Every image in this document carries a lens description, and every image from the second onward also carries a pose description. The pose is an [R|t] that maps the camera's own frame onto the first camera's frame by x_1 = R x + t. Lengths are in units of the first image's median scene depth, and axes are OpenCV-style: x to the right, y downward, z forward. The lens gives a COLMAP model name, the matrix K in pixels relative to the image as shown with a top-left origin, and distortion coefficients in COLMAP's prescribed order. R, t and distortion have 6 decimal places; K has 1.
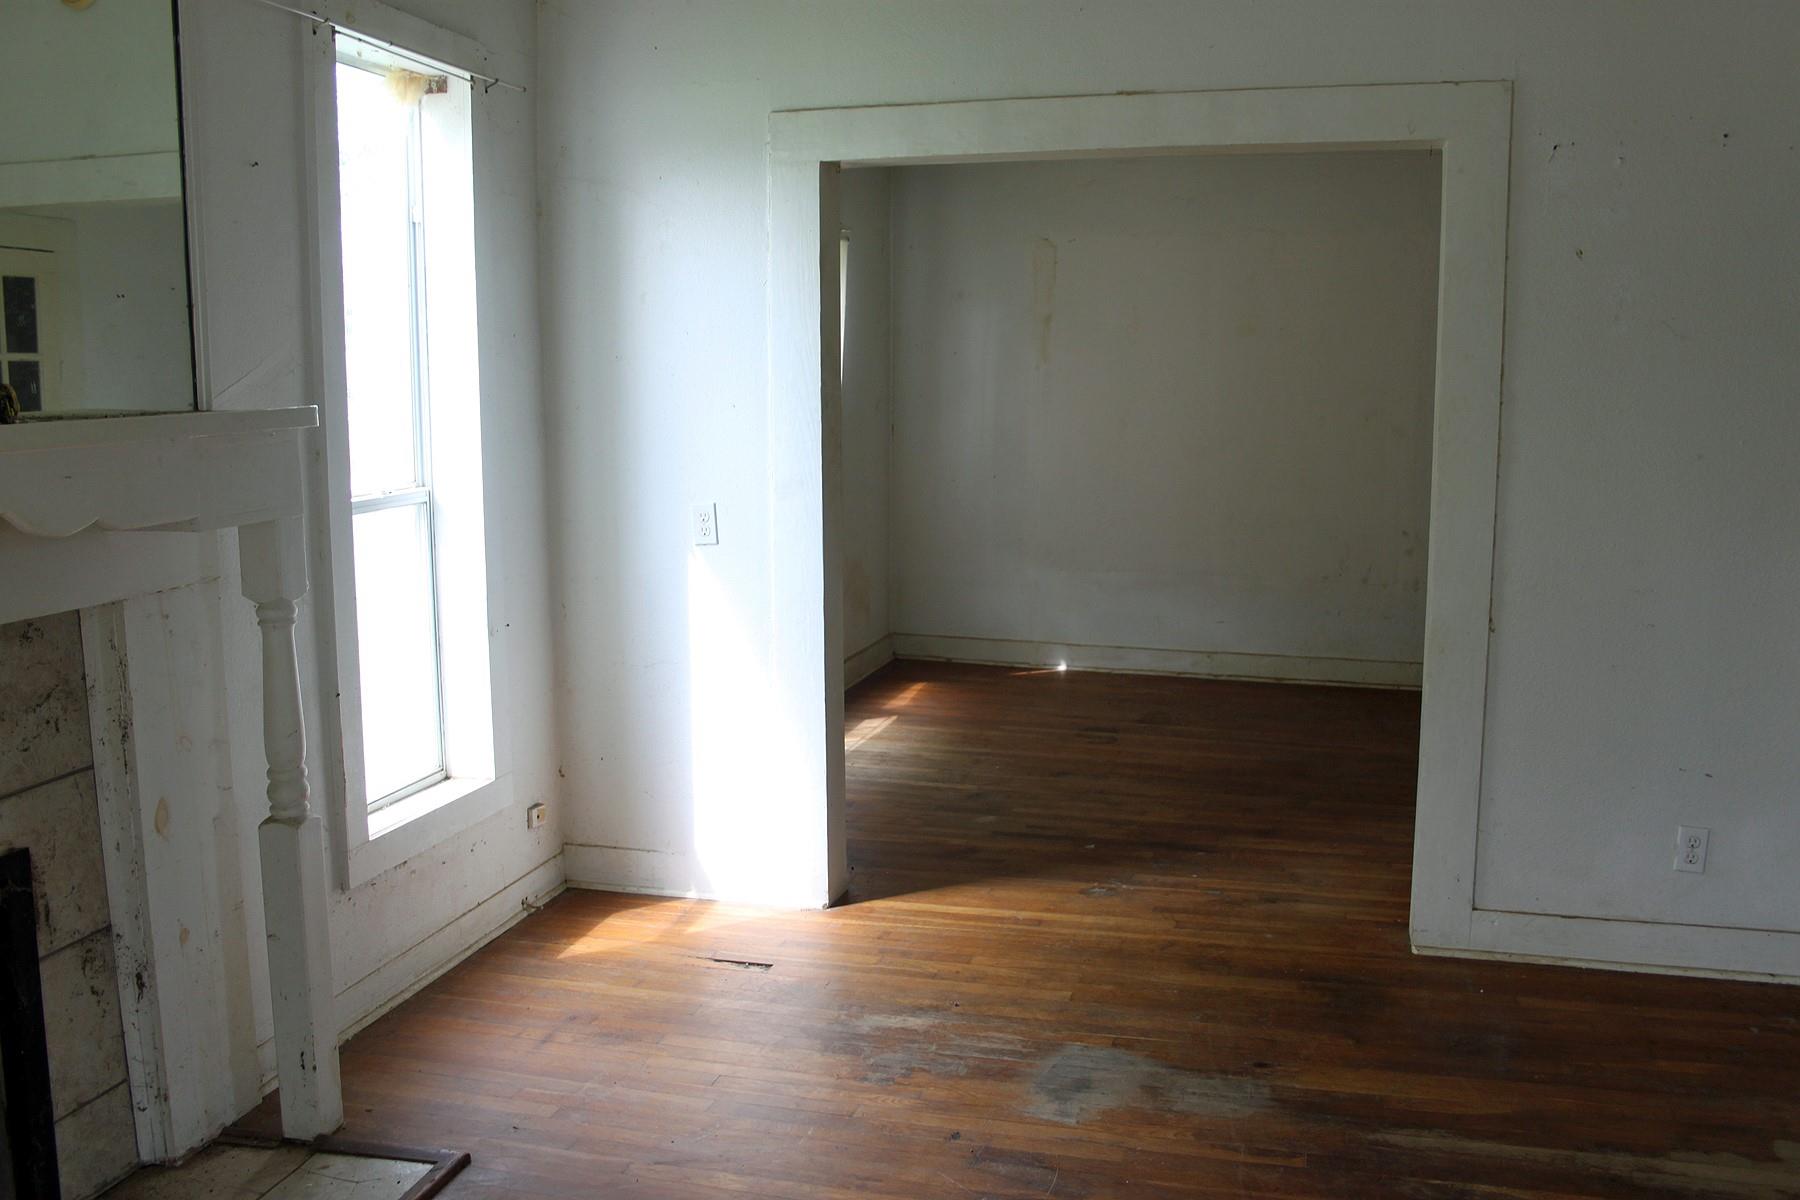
lens RADIAL K [[1604.8, 0, 900.0], [0, 1604.8, 600.0], [0, 0, 1]] dist [-0.135315, 0.130844]
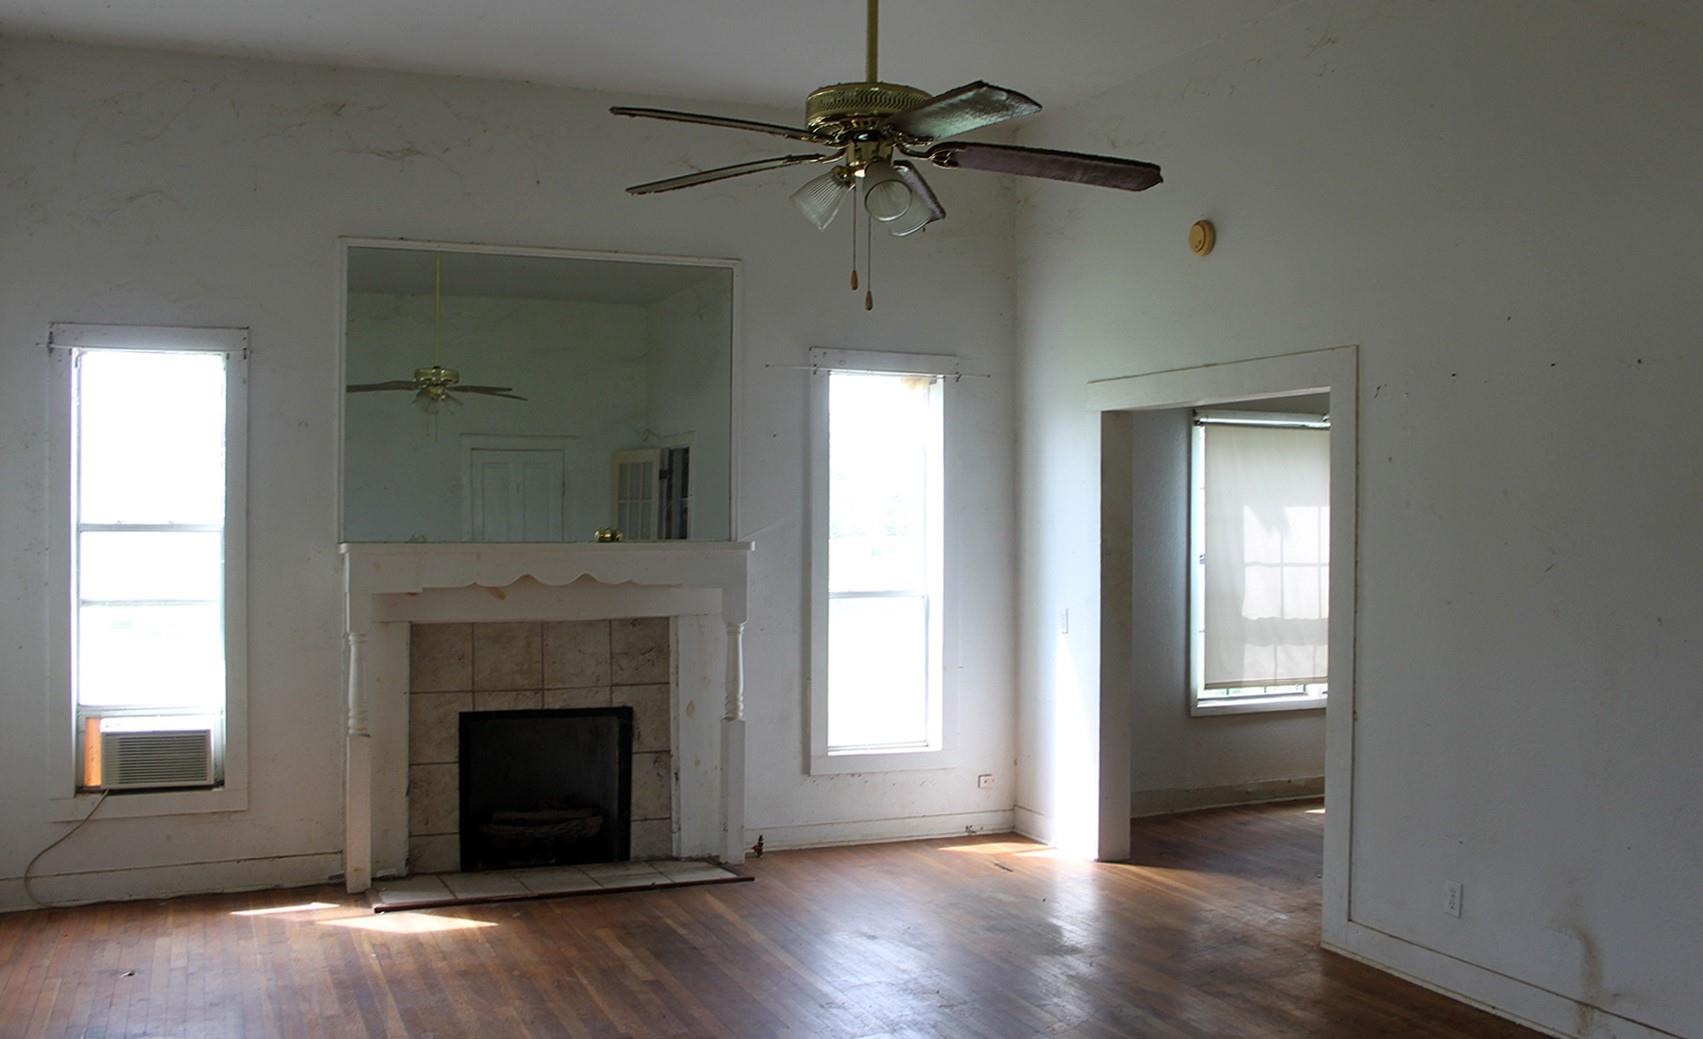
lens RADIAL K [[1600.2, 0, 851.5], [0, 1600.2, 519.5], [0, 0, 1]] dist [-0.124619, 0.127912]
pose [[0.607948, 0.012177, -0.793884, 1.601378], [-0.127201, 0.988461, -0.082247, 0.021298], [0.783722, 0.150984, 0.602482, -0.321999]]
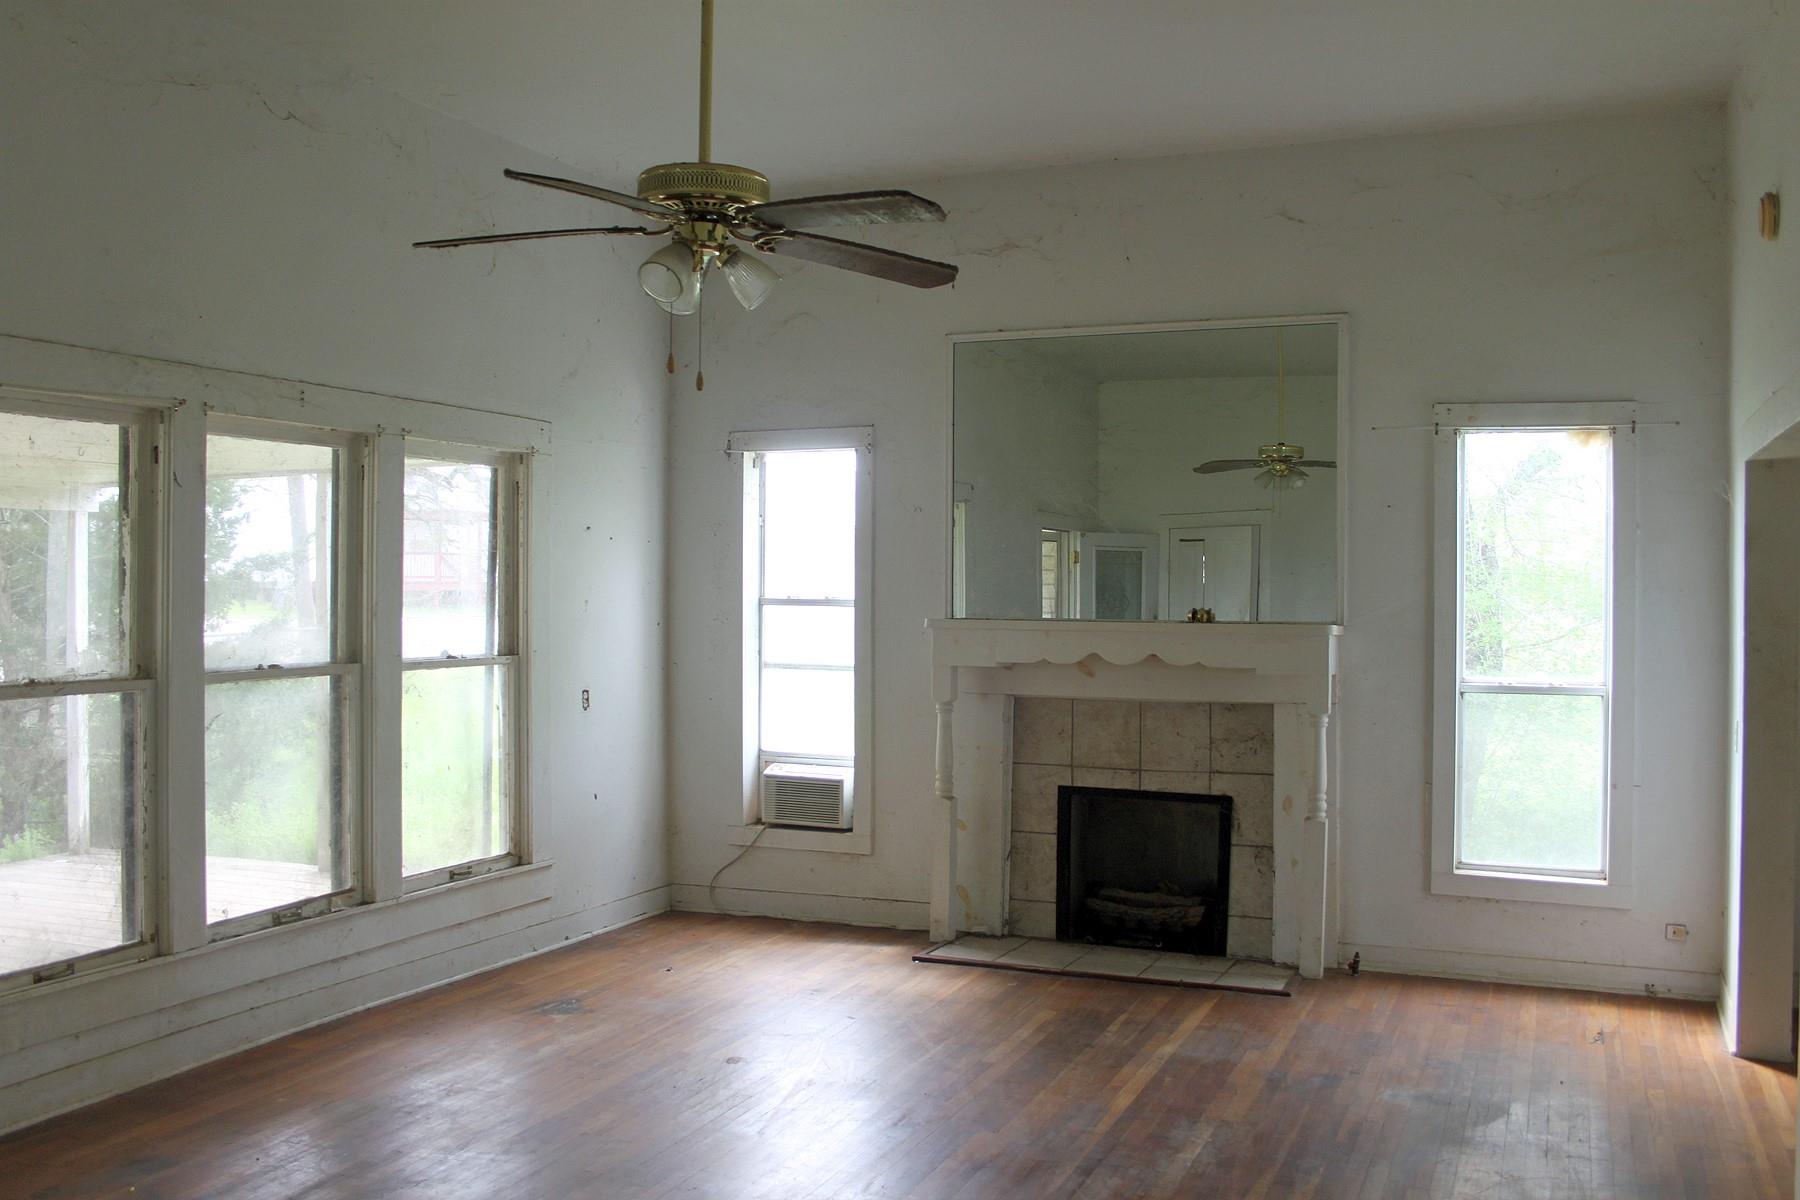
lens RADIAL K [[1604.8, 0, 900.0], [0, 1604.8, 600.0], [0, 0, 1]] dist [-0.135315, 0.130844]
pose [[-0.141720, 0.017040, -0.989760, 1.818933], [-0.155224, 0.987100, 0.039220, -0.149126], [0.977661, 0.159193, -0.137247, 0.717399]]
